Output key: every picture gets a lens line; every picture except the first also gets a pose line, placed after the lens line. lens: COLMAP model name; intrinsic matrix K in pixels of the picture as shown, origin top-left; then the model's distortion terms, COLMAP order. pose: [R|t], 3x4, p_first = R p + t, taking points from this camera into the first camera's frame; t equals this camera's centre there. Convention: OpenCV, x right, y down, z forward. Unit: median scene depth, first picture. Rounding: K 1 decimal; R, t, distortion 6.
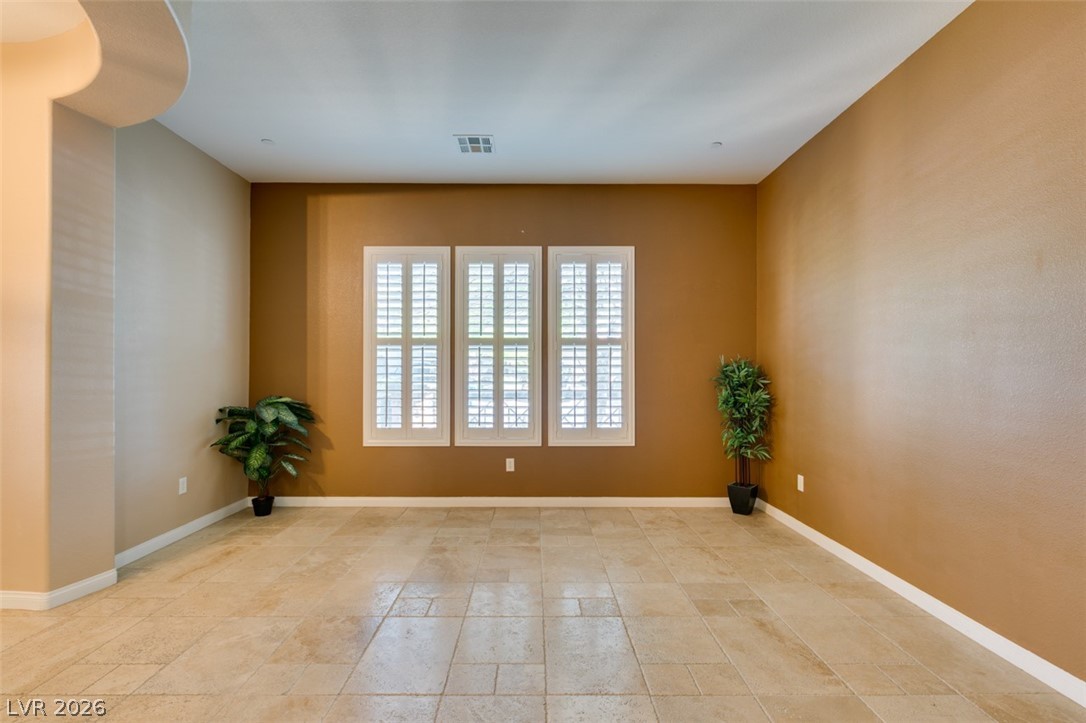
lens RADIAL K [[486.1, 0, 535.4], [0, 486.1, 366.5], [0, 0, 1]] dist [0.002534, -0.000547]
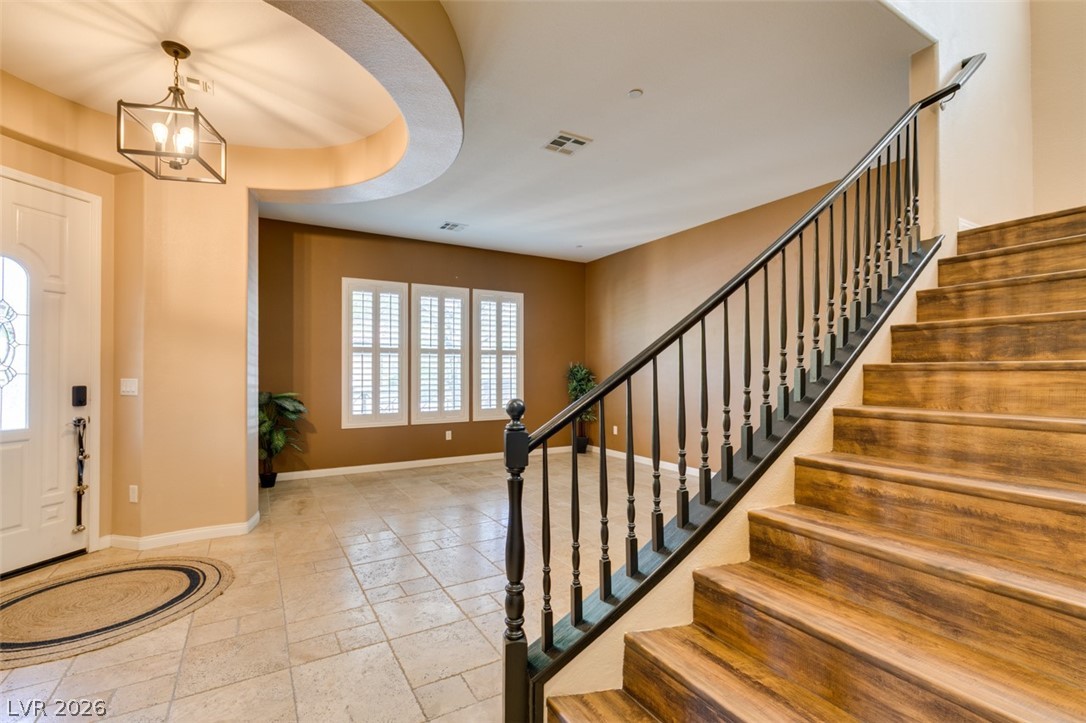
lens RADIAL K [[490.0, 0, 545.1], [0, 490.0, 358.1], [0, 0, 1]] dist [-0.003681, 0.000458]
pose [[0.857523, 0.012040, 0.514305, -0.565353], [-0.001325, 0.999774, -0.021196, -0.000256], [-0.514444, 0.017494, 0.857345, -0.419028]]
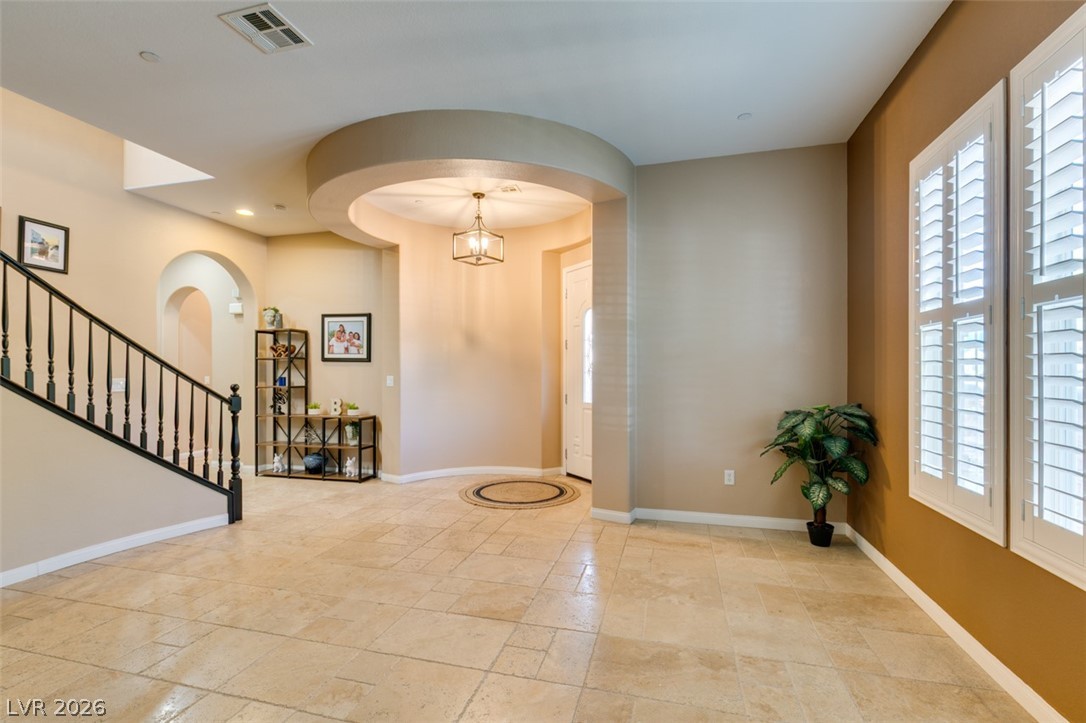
lens RADIAL K [[490.0, 0, 540.1], [0, 490.0, 362.7], [0, 0, 1]] dist [-0.003681, 0.000458]
pose [[-0.273090, -0.013441, -0.961895, 0.351358], [0.011814, 0.999780, -0.017324, 0.004745], [0.961916, -0.016095, -0.272871, 0.728352]]
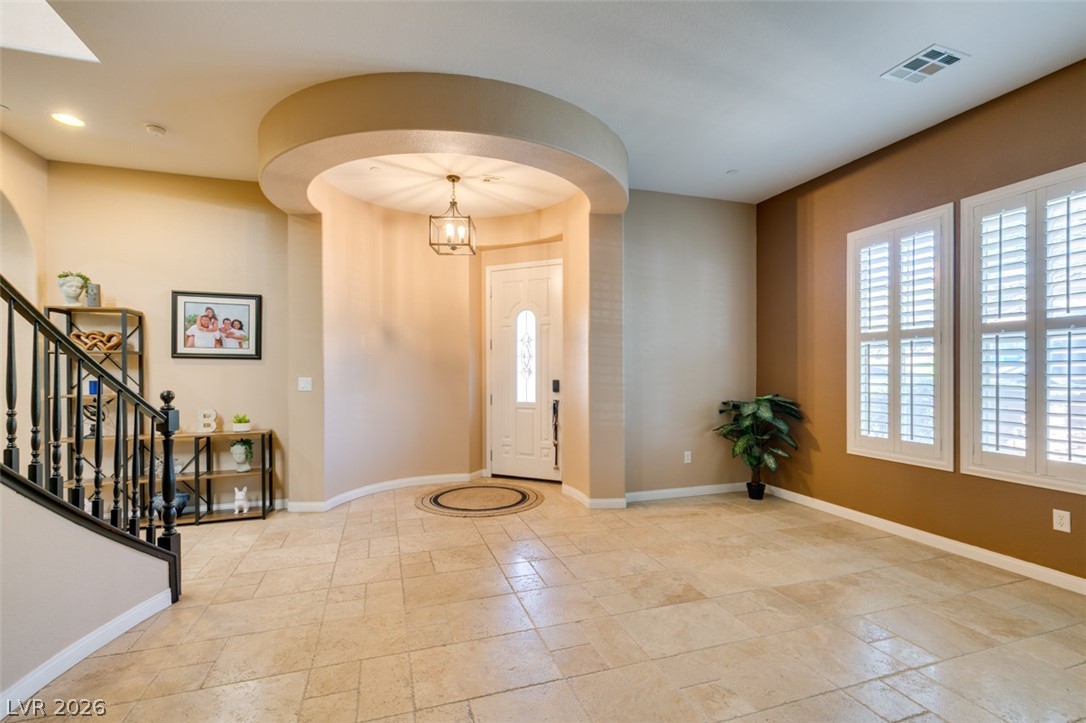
lens RADIAL K [[490.0, 0, 541.3], [0, 490.0, 366.2], [0, 0, 1]] dist [-0.003681, 0.000458]
pose [[0.309633, -0.007817, -0.950824, 0.341643], [0.010762, 0.999931, -0.004716, -0.000697], [0.950795, -0.008772, 0.309696, 0.171178]]
